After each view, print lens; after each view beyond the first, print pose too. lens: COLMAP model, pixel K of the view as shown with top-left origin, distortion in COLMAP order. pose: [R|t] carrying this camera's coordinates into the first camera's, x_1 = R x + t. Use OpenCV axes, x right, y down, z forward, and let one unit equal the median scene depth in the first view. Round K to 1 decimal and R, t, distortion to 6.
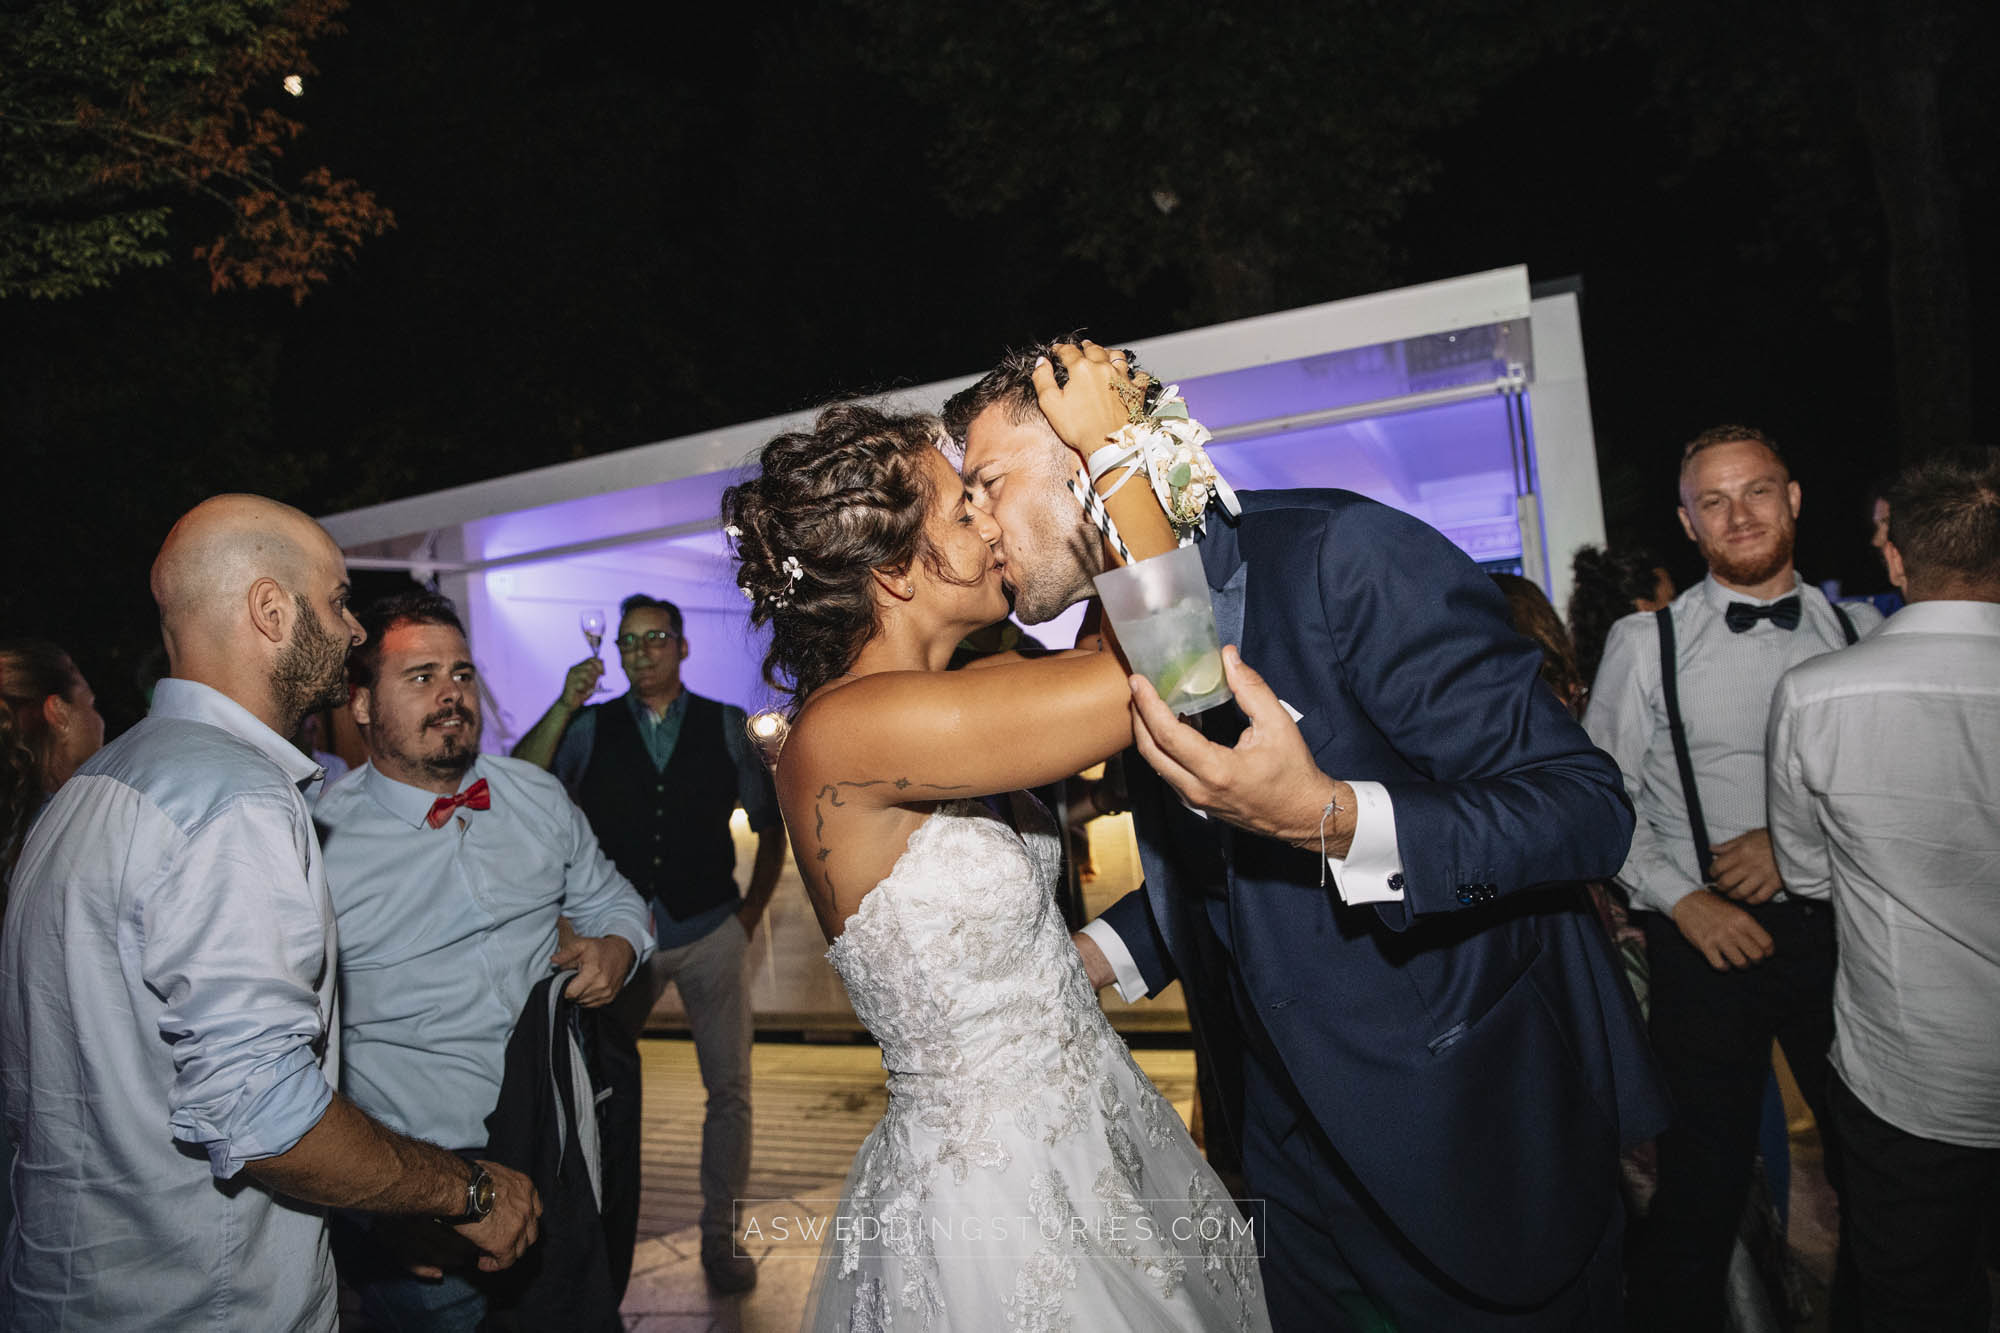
lens RADIAL K [[1397.2, 0, 1000.0], [0, 1397.2, 666.5], [0, 0, 1]] dist [-0.097473, 0.088972]
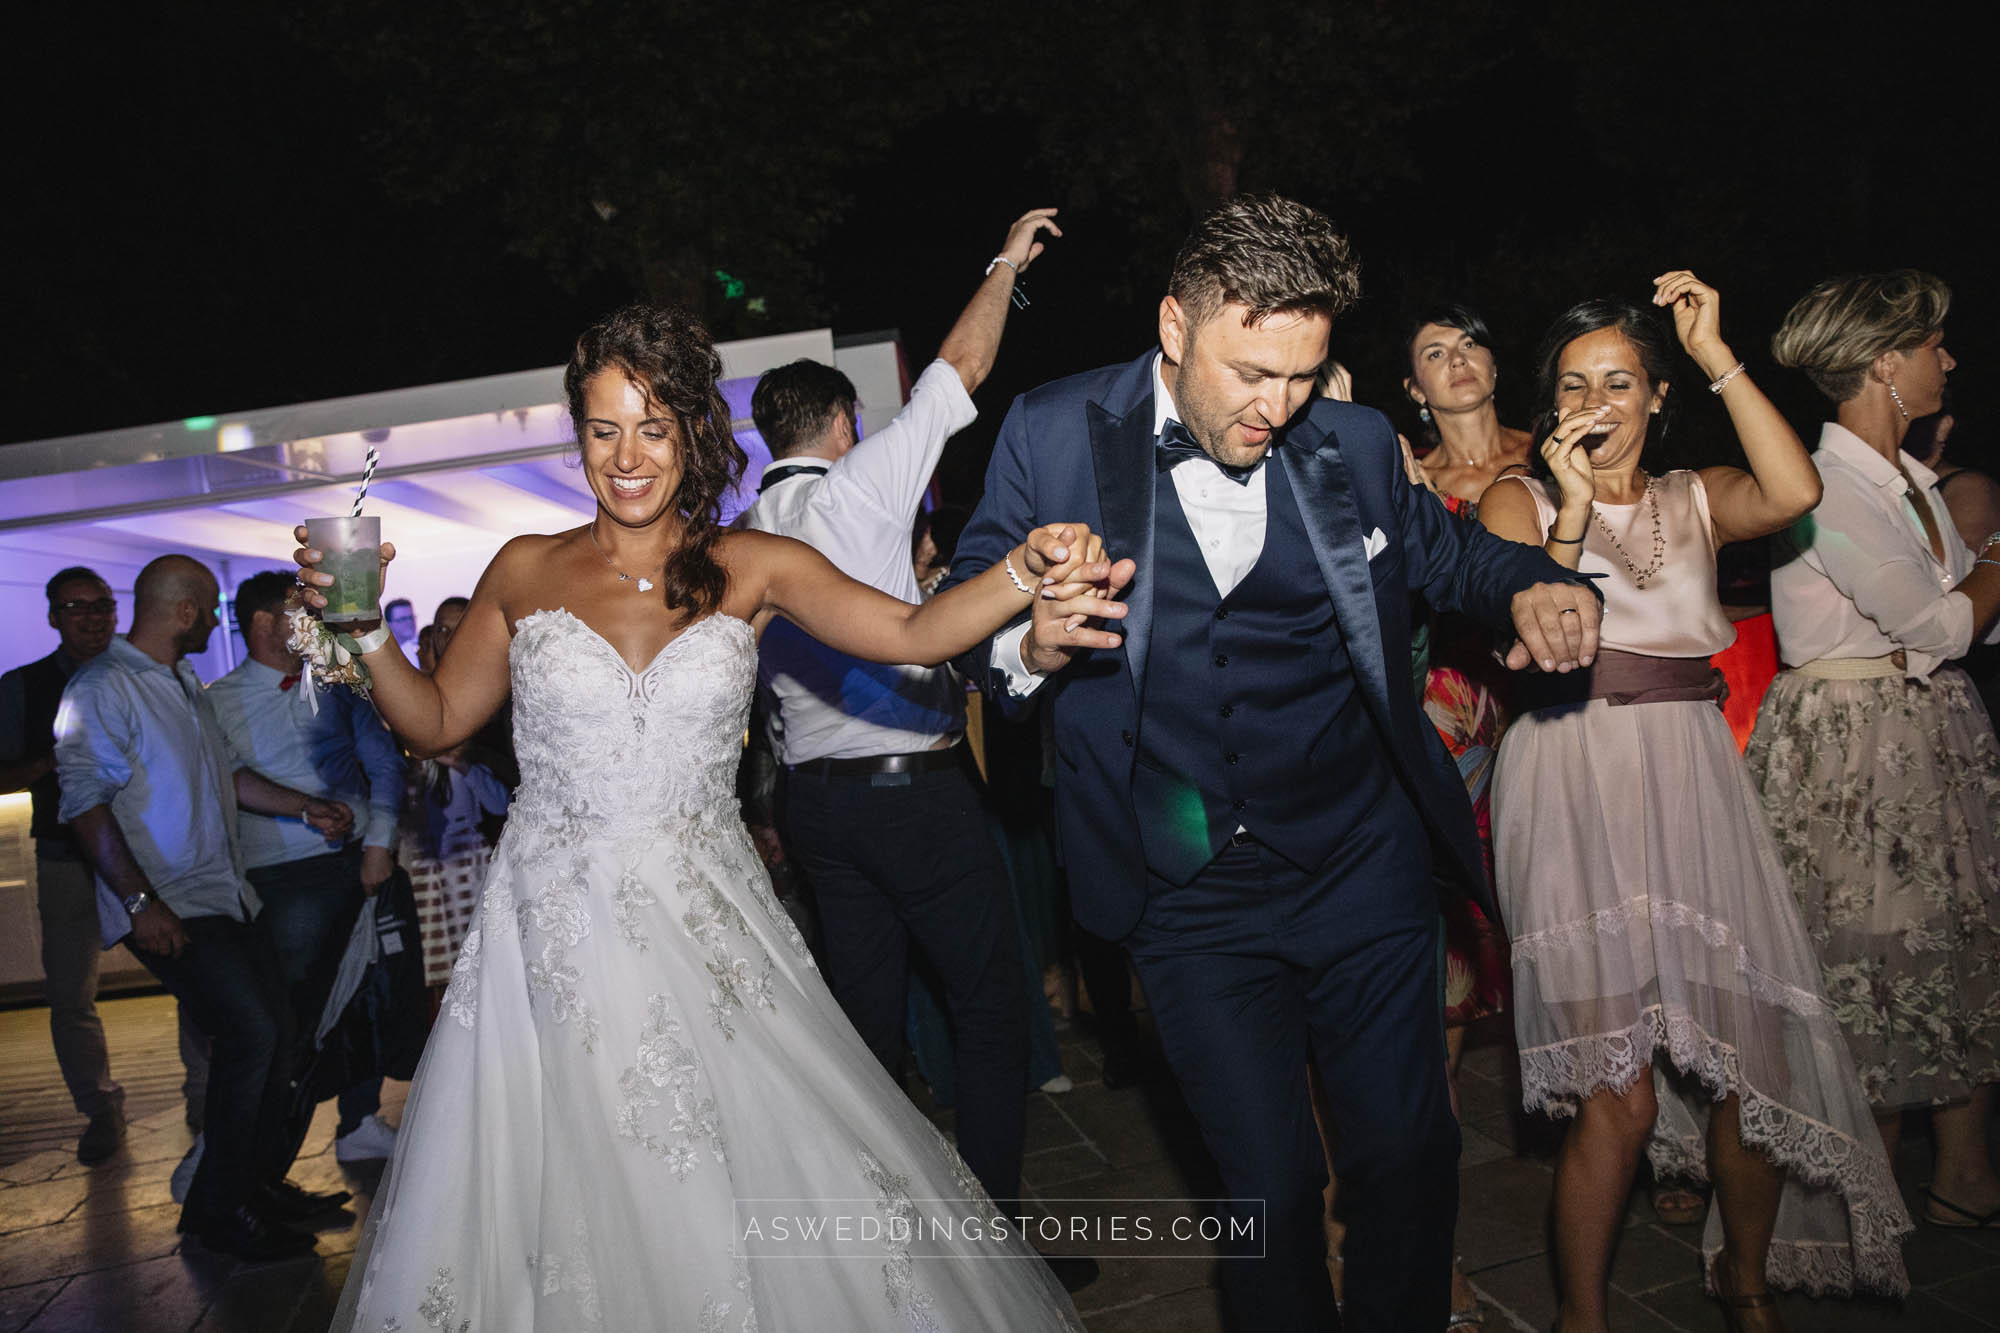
lens RADIAL K [[1397.2, 0, 1000.0], [0, 1397.2, 666.5], [0, 0, 1]] dist [-0.097473, 0.088972]
pose [[0.930013, -0.018163, 0.367077, 0.008388], [0.015352, 0.999826, 0.010576, 0.009781], [-0.367205, -0.004200, 0.930131, -0.108051]]
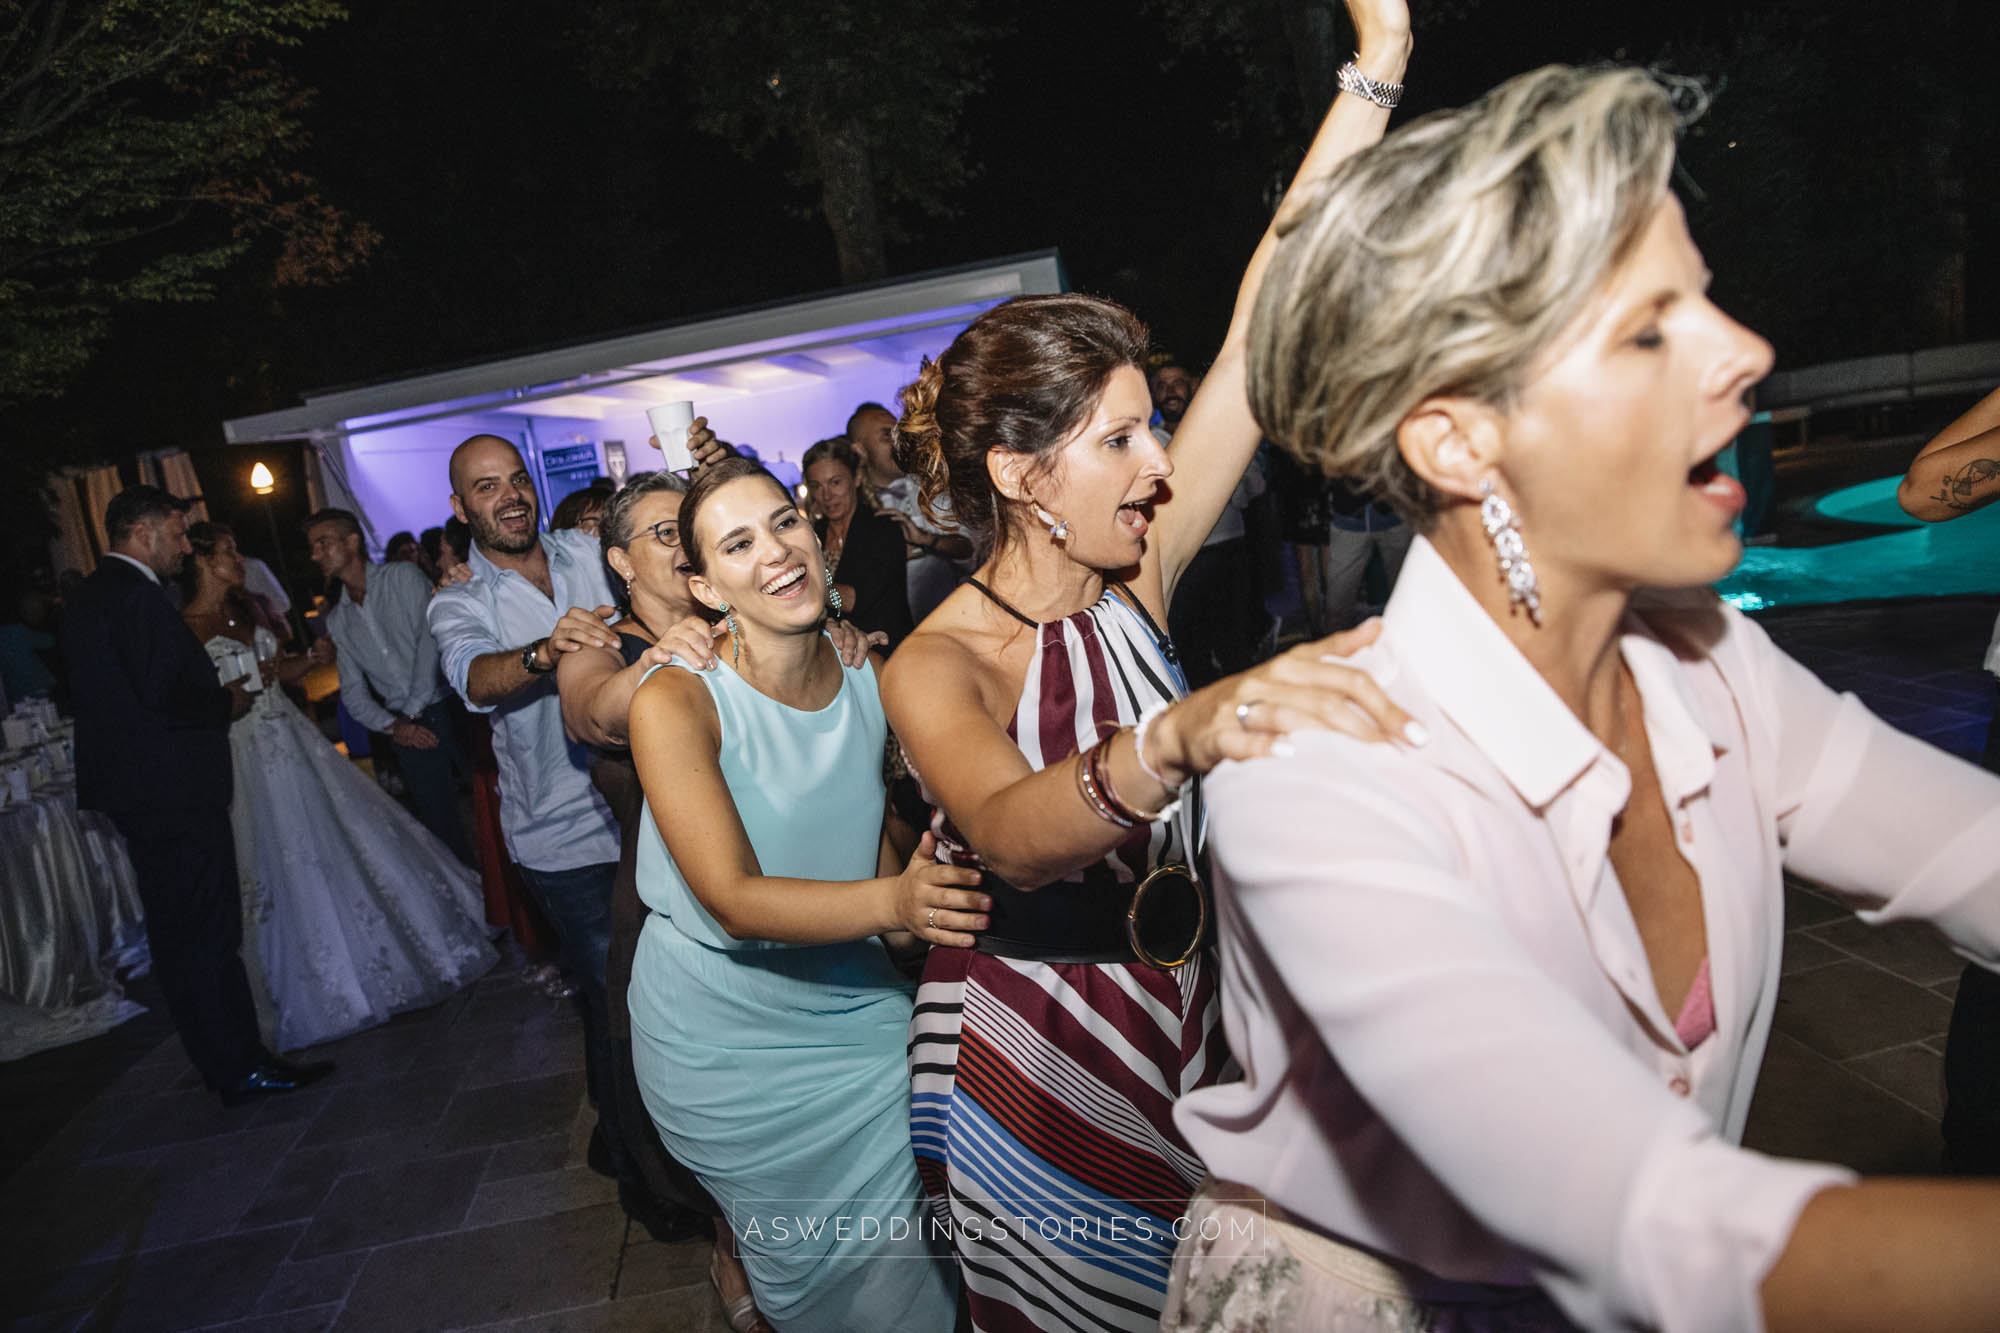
lens RADIAL K [[1397.2, 0, 1000.0], [0, 1397.2, 666.5], [0, 0, 1]] dist [-0.097473, 0.088972]
pose [[0.957340, -0.095634, 0.272678, -0.081412], [0.053324, 0.985908, 0.158564, -0.012798], [-0.284000, -0.137260, 0.948949, -0.319348]]
